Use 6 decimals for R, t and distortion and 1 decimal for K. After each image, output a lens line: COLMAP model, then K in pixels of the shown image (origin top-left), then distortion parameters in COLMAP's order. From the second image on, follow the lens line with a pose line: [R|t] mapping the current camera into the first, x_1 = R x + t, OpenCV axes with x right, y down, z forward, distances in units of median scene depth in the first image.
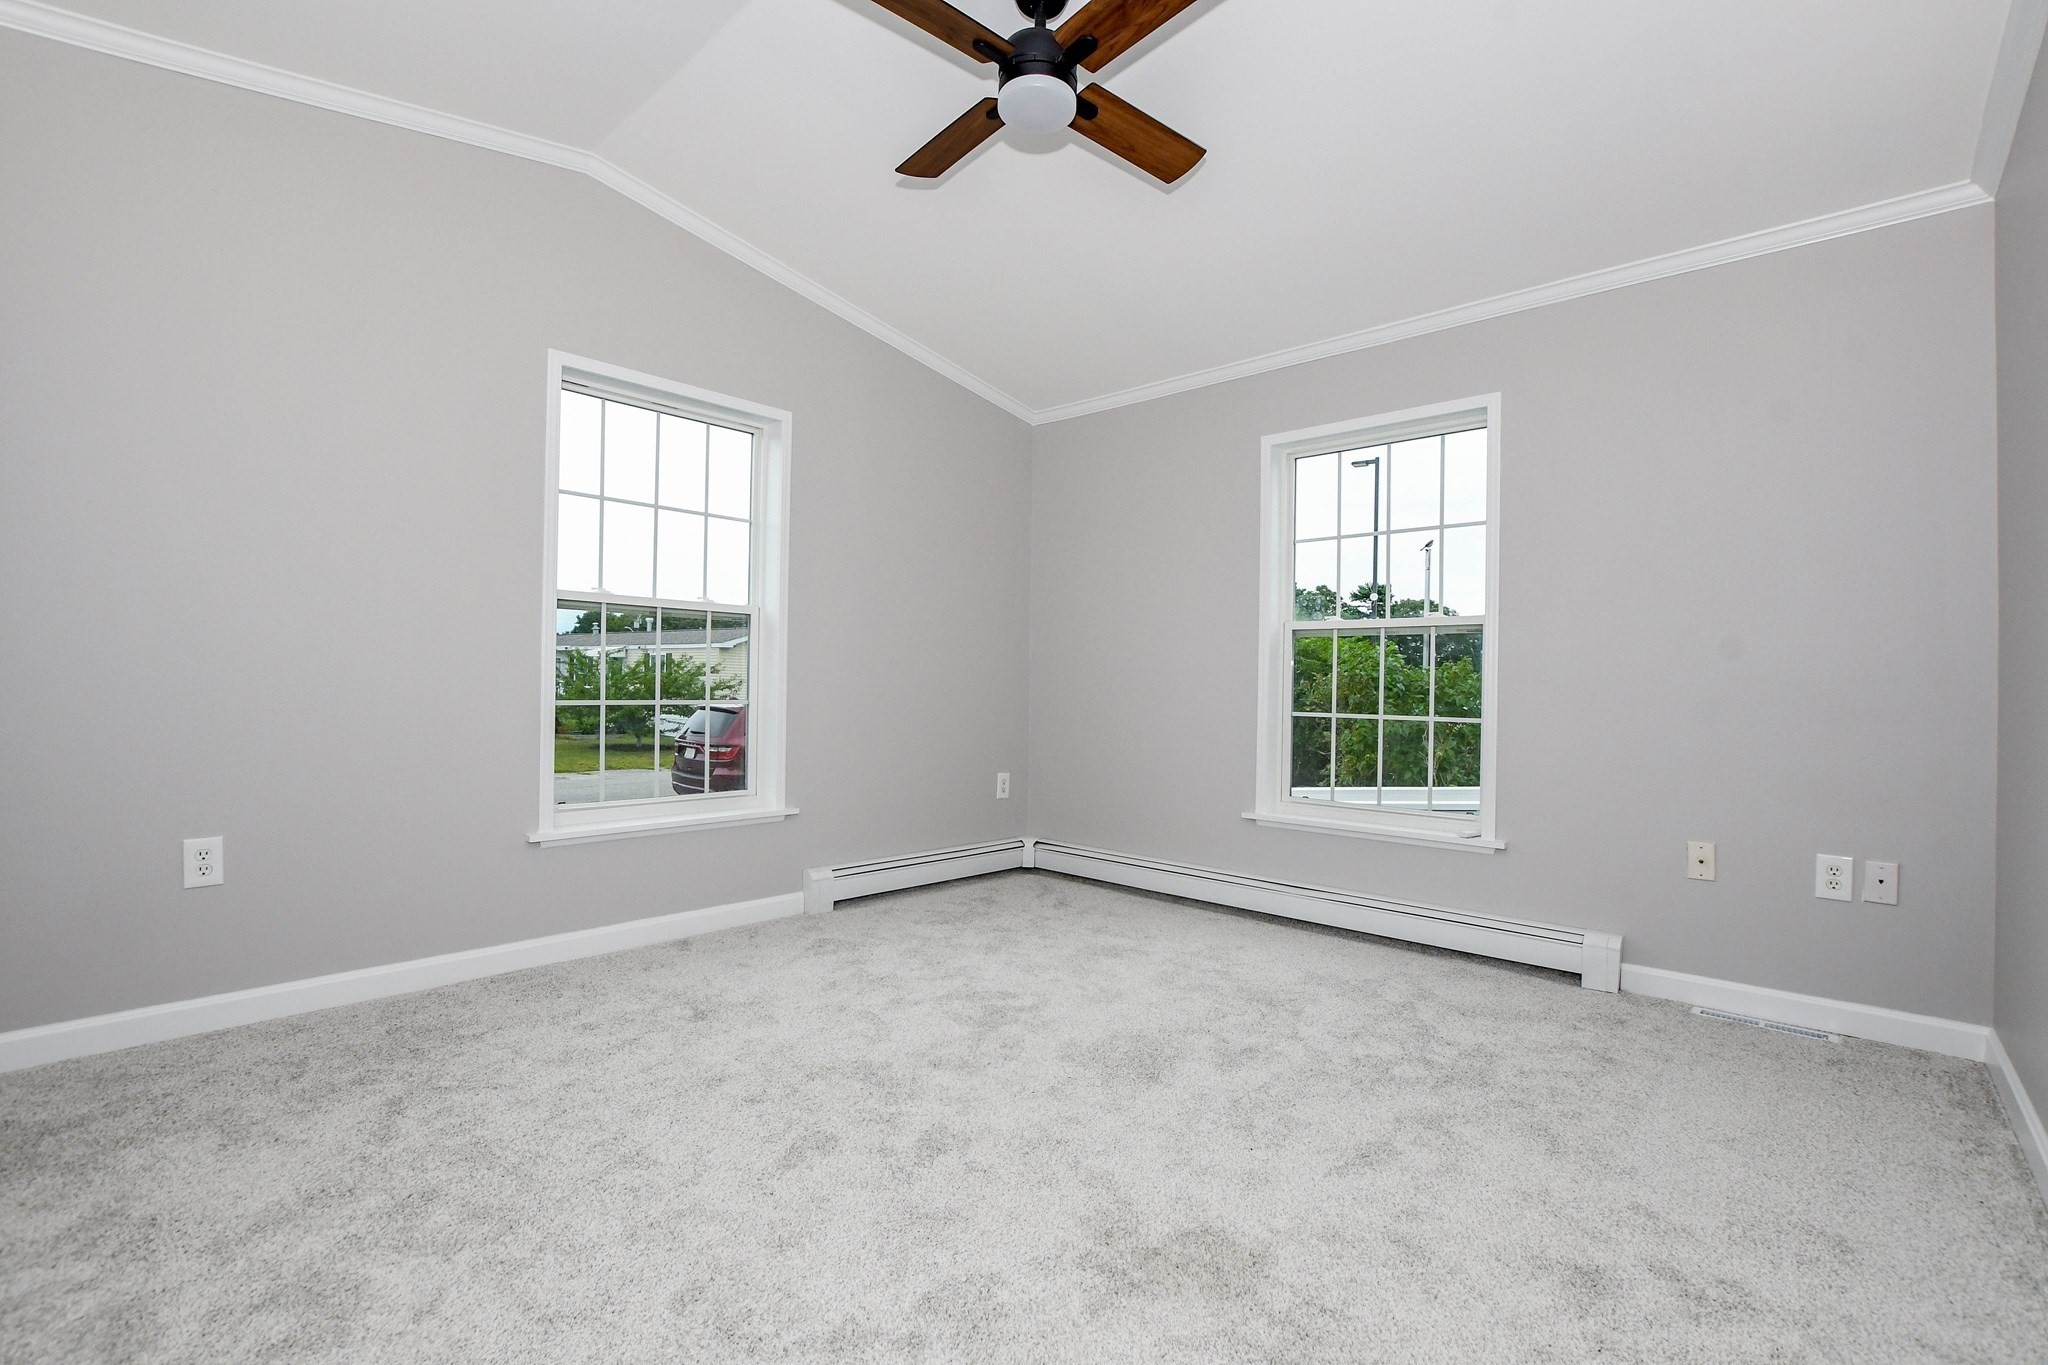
lens RADIAL K [[906.5, 0, 1013.4], [0, 906.5, 696.4], [0, 0, 1]] dist [-0.028797, 0.004018]
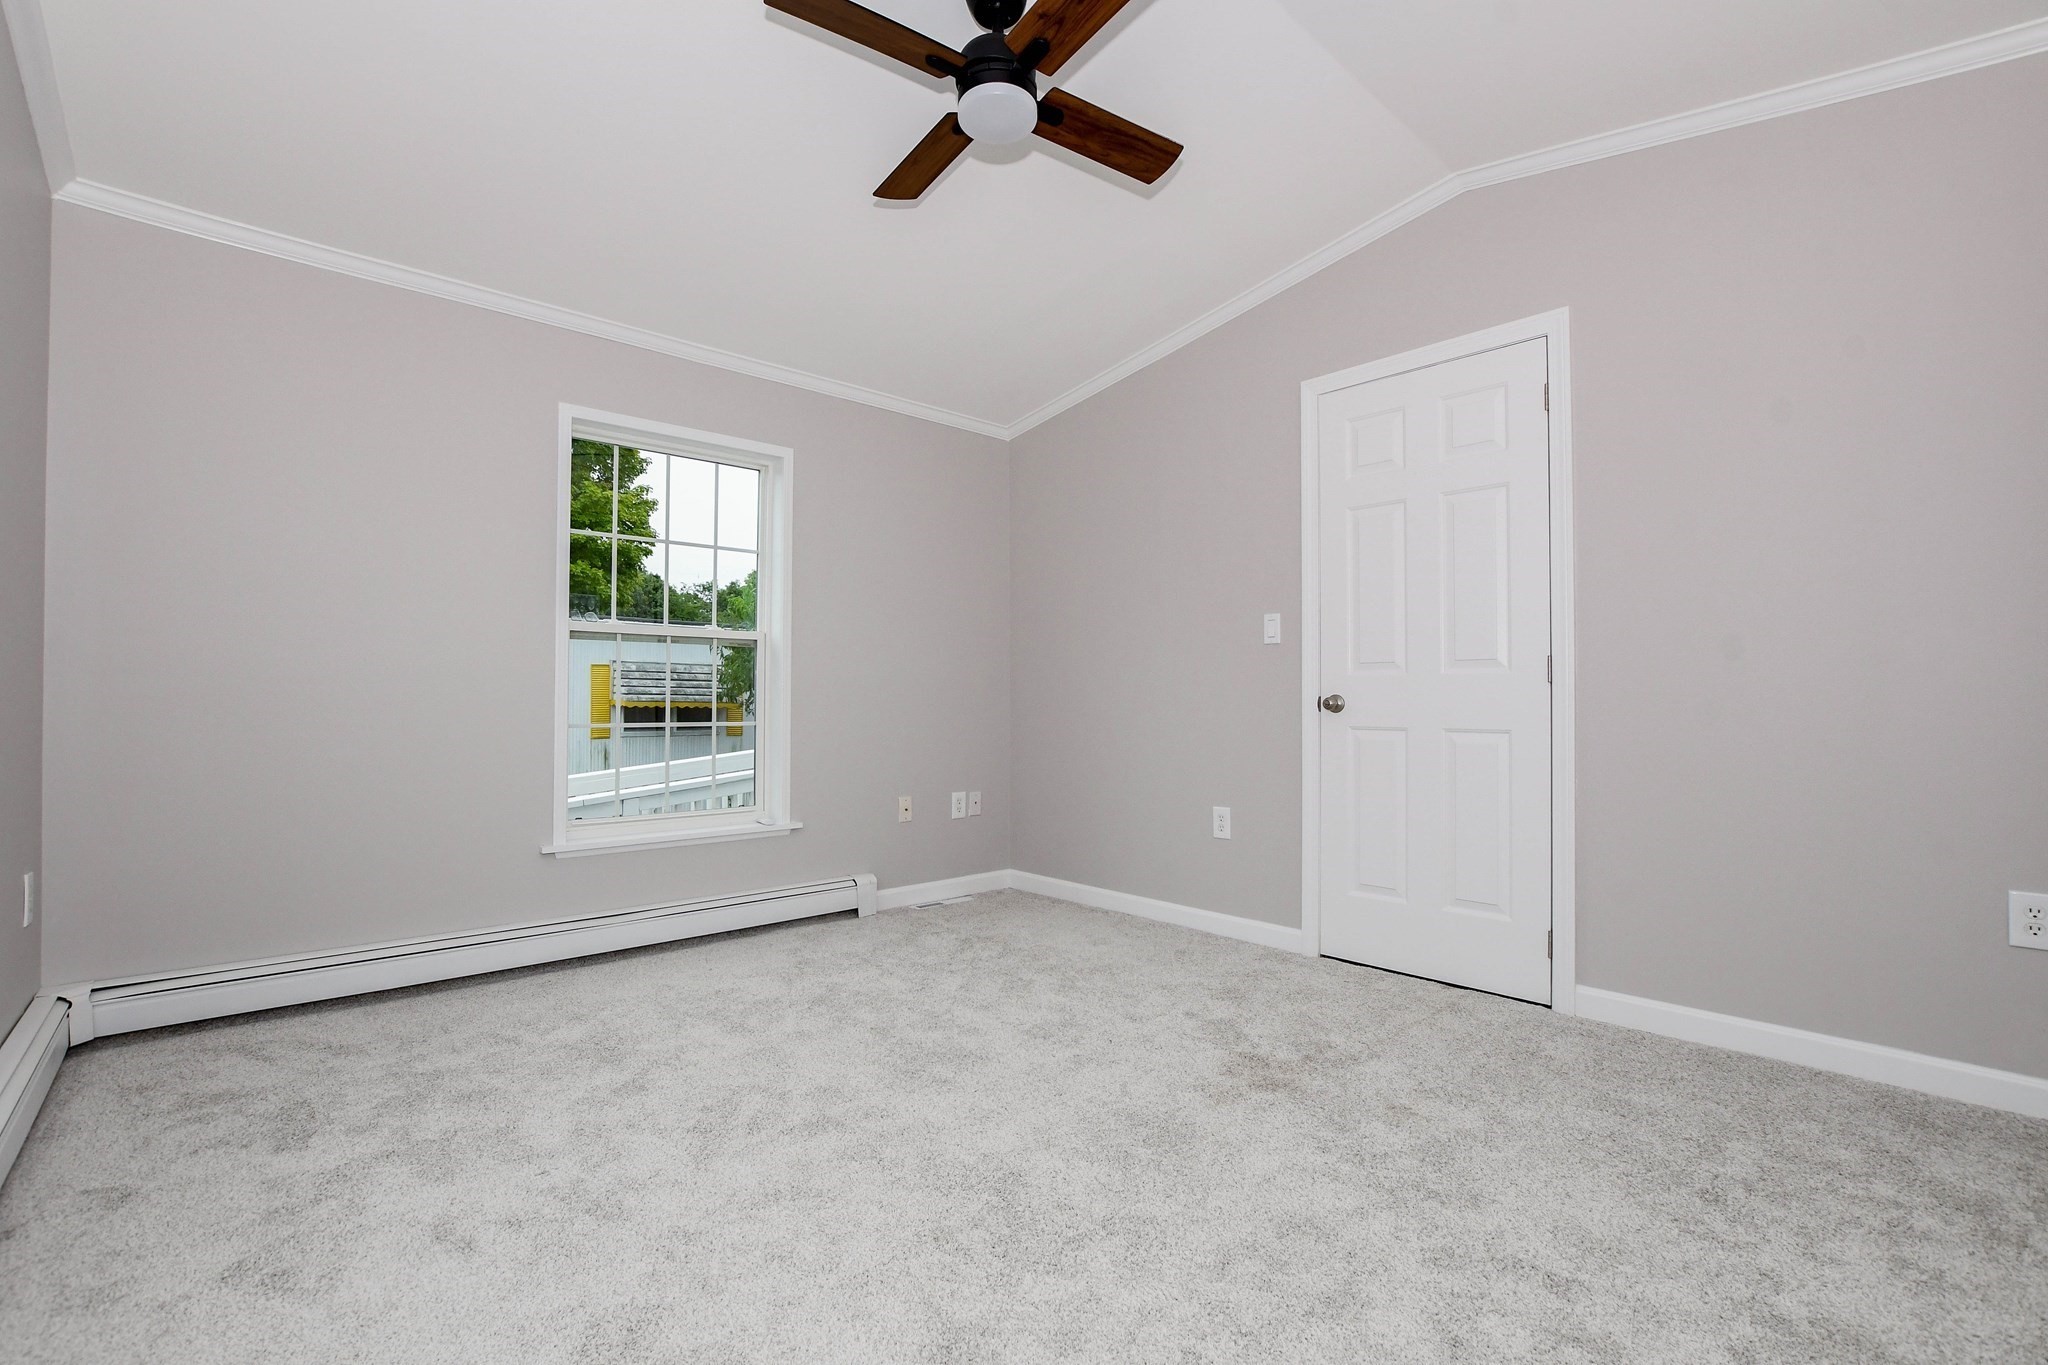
lens RADIAL K [[906.5, 0, 1018.2], [0, 906.5, 688.2], [0, 0, 1]] dist [-0.028797, 0.004018]
pose [[0.076172, 0.001543, 0.997094, -0.703157], [0.010181, 0.999945, -0.002326, -0.013662], [-0.997043, 0.010329, 0.076152, 0.662195]]
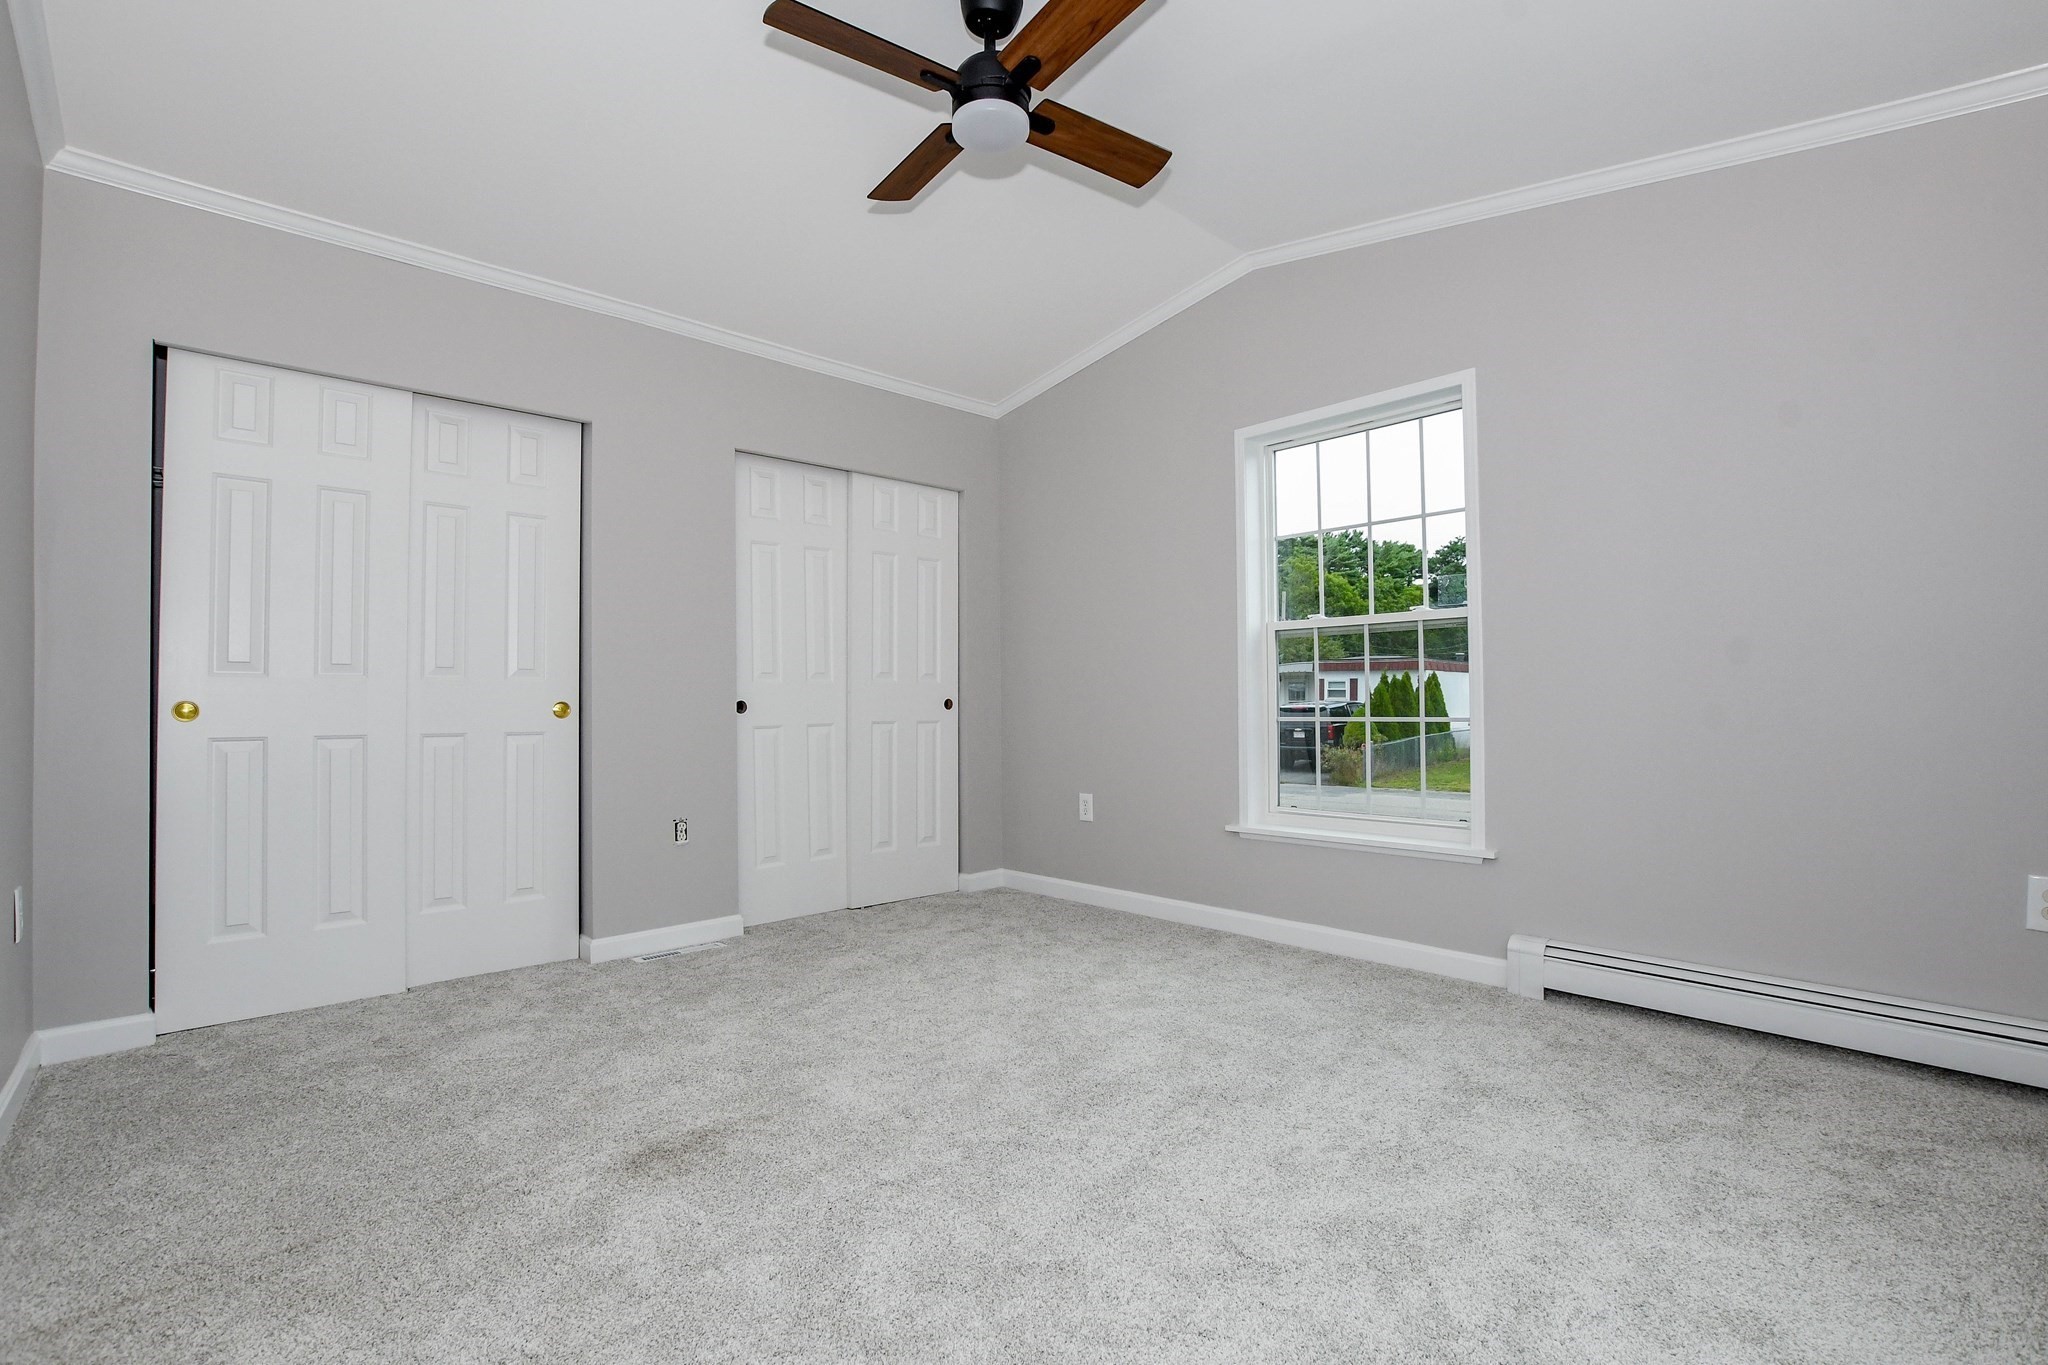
lens RADIAL K [[906.5, 0, 1014.2], [0, 906.5, 691.4], [0, 0, 1]] dist [-0.028797, 0.004018]
pose [[-0.074685, -0.030591, -0.996738, 0.742132], [-0.002116, 0.999532, -0.030518, 0.008807], [0.997205, -0.000170, -0.074714, 0.804363]]
